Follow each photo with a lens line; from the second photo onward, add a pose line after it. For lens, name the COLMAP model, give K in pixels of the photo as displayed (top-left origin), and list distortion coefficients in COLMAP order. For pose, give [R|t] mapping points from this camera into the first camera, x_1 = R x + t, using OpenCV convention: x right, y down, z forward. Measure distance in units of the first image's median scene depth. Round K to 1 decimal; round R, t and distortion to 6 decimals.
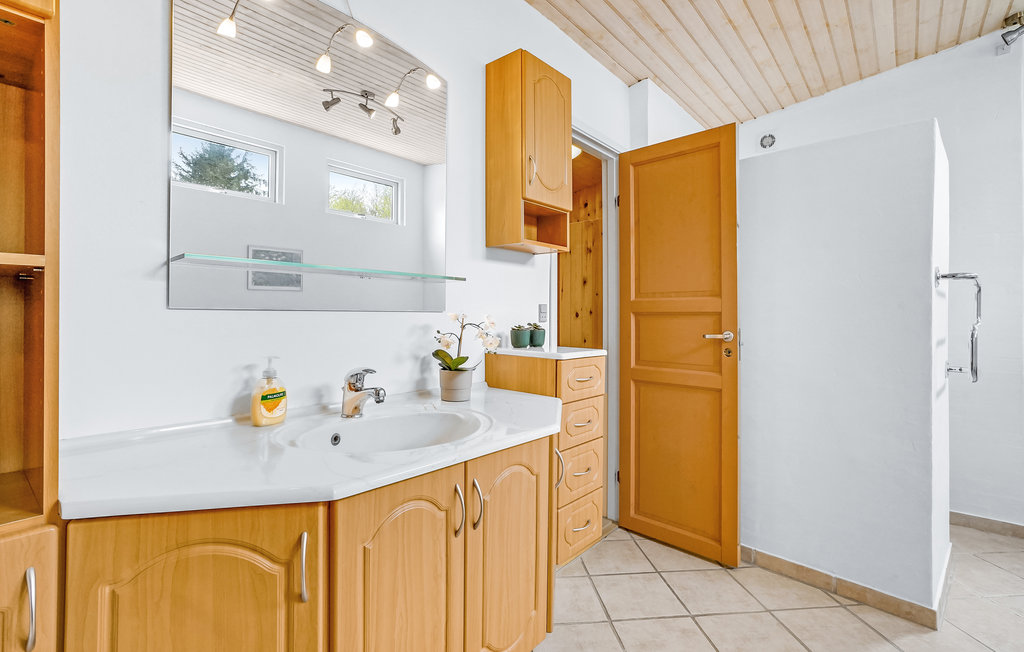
lens RADIAL K [[459.9, 0, 514.1], [0, 459.9, 323.1], [0, 0, 1]] dist [-0.004606, 0.003308]
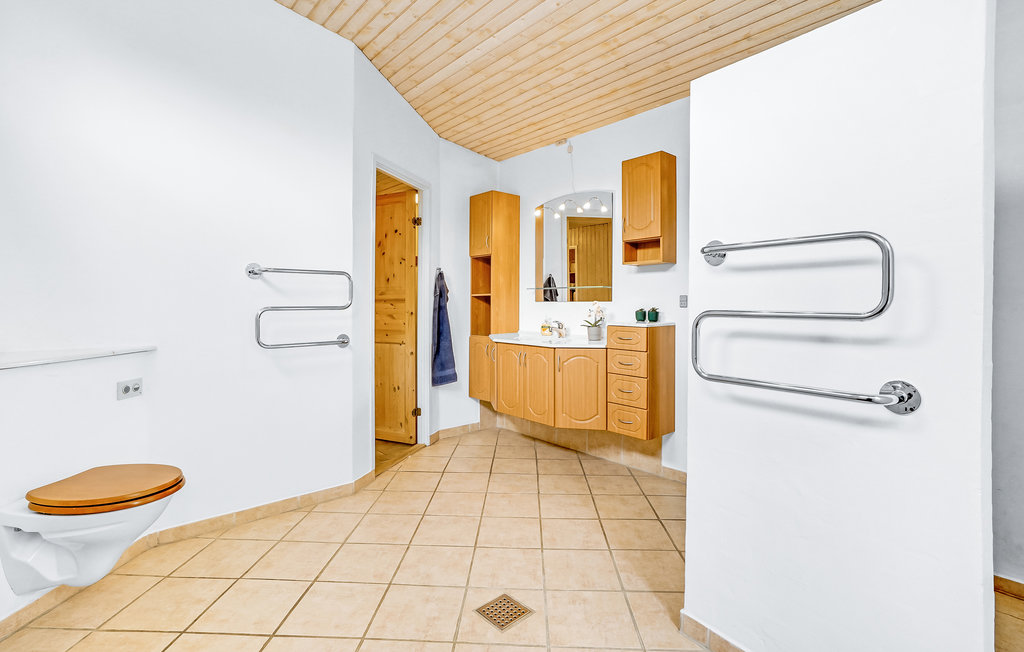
lens RADIAL K [[459.9, 0, 511.7], [0, 459.9, 306.4], [0, 0, 1]] dist [-0.004606, 0.003308]
pose [[-0.117417, -0.006667, -0.993060, 1.777270], [-0.018709, 0.999815, -0.004501, 0.015235], [0.992907, 0.018051, -0.117520, 0.700827]]
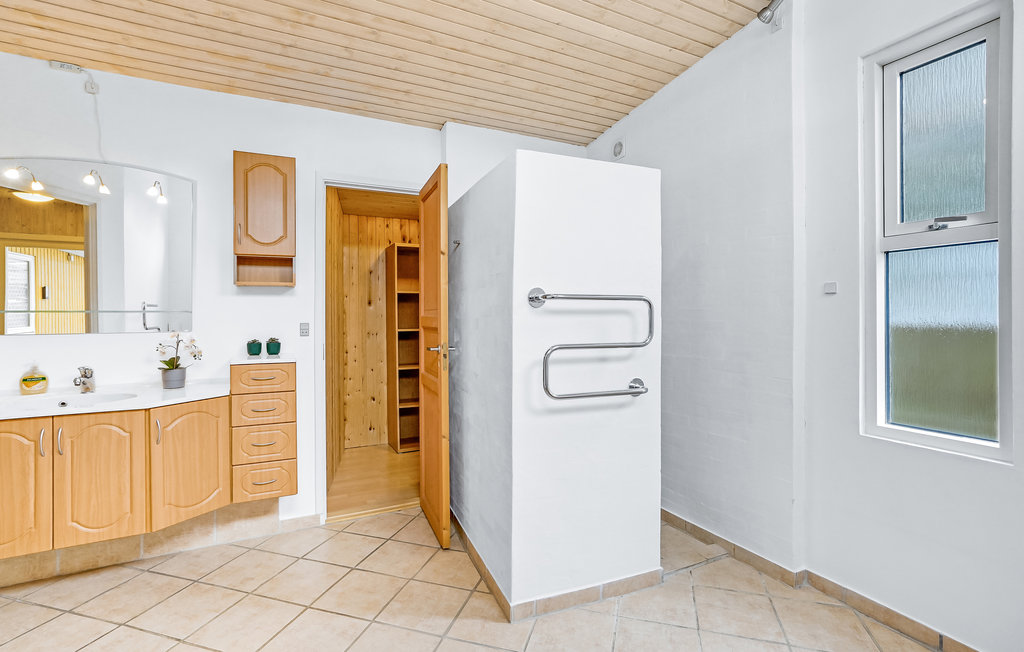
lens RADIAL K [[459.9, 0, 511.2], [0, 459.9, 320.6], [0, 0, 1]] dist [-0.004606, 0.003308]
pose [[0.918639, -0.011324, -0.394935, 1.279334], [0.010314, 0.999936, -0.004680, -0.036640], [0.394962, 0.000226, 0.918697, 0.006342]]
